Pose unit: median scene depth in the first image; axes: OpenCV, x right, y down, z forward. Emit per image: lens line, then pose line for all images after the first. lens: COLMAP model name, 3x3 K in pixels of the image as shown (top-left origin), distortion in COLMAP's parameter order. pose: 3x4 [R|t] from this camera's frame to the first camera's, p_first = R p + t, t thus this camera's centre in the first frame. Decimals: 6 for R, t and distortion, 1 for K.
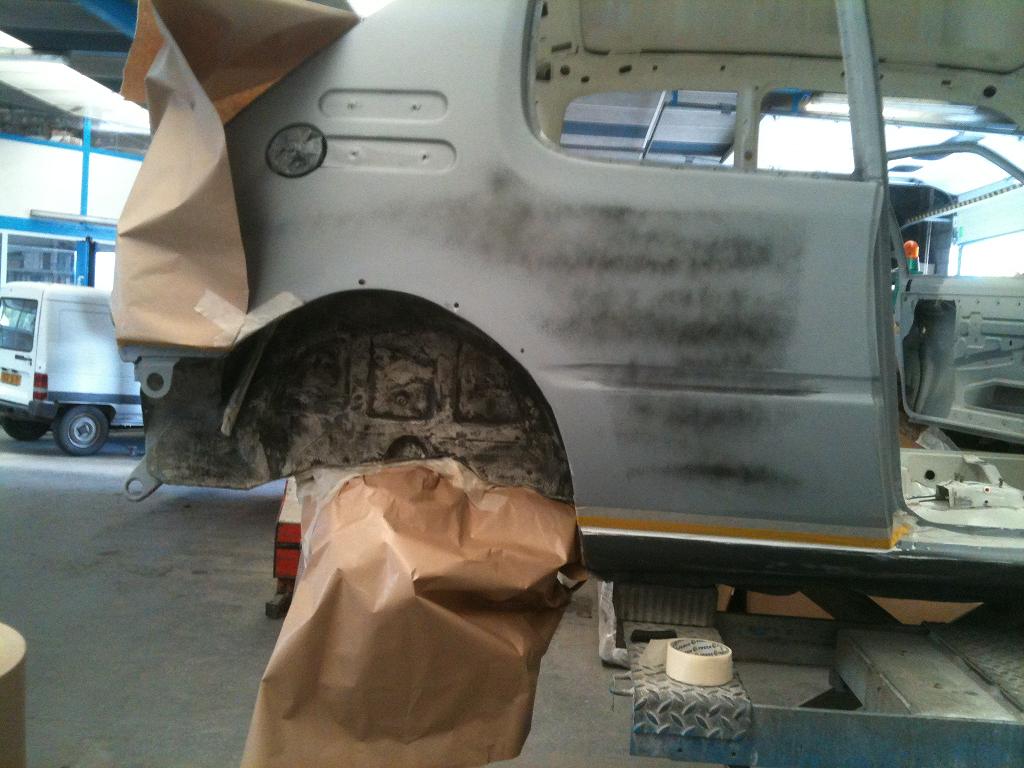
lens RADIAL K [[1080.3, 0, 515.6], [0, 1080.3, 398.0], [0, 0, 1]] dist [0.124806, -0.396654]
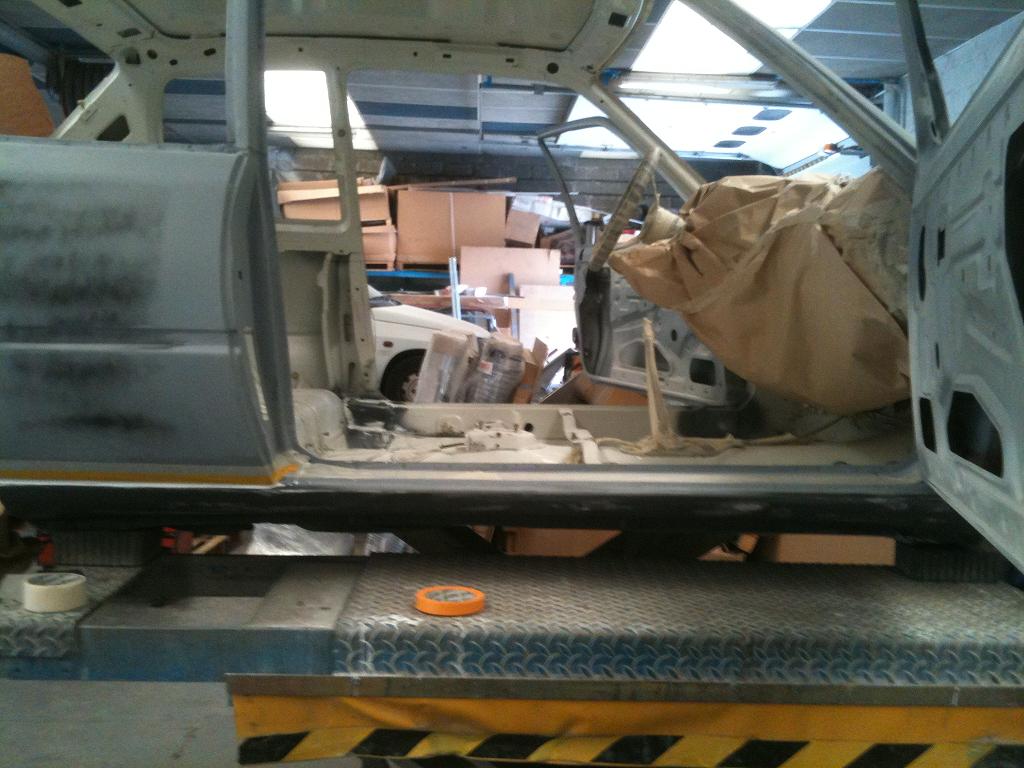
lens RADIAL K [[1080.3, 0, 515.6], [0, 1080.3, 398.0], [0, 0, 1]] dist [0.124806, -0.396654]
pose [[0.995379, -0.040523, 0.087057, 0.476390], [0.039208, 0.999090, 0.016770, 0.039537], [-0.087657, -0.013279, 0.996062, -0.119816]]
